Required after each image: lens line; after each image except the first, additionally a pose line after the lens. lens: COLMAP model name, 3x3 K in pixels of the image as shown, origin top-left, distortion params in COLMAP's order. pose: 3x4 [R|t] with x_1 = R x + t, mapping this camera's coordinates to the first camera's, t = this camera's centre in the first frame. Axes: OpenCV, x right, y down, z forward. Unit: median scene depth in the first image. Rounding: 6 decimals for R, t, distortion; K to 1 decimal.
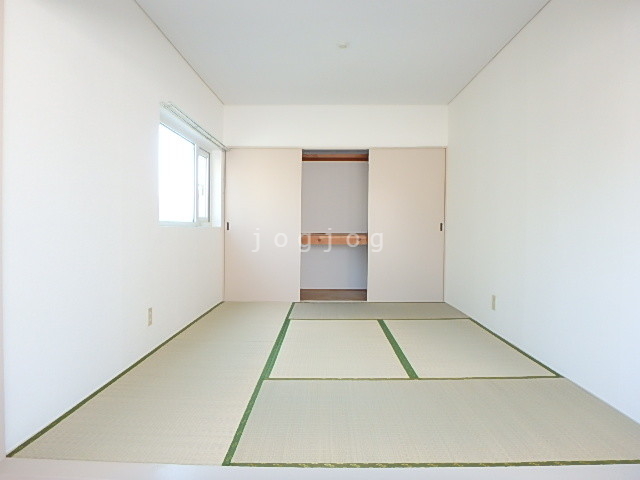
lens RADIAL K [[393.2, 0, 315.9], [0, 393.2, 236.0], [0, 0, 1]] dist [-0.021885, -0.002013]
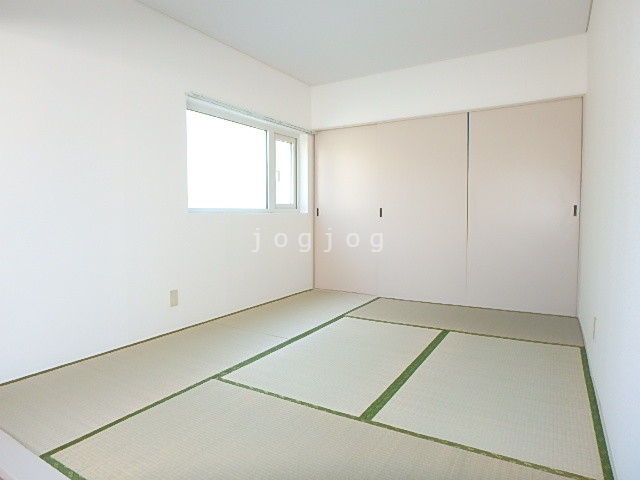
lens RADIAL K [[389.4, 0, 320.4], [0, 389.4, 231.0], [0, 0, 1]] dist [-0.008921, -0.001930]
pose [[0.867883, 0.014886, -0.496545, 0.281934], [-0.004202, 0.999735, 0.022627, -0.000446], [0.496750, -0.017551, 0.867716, 0.180371]]
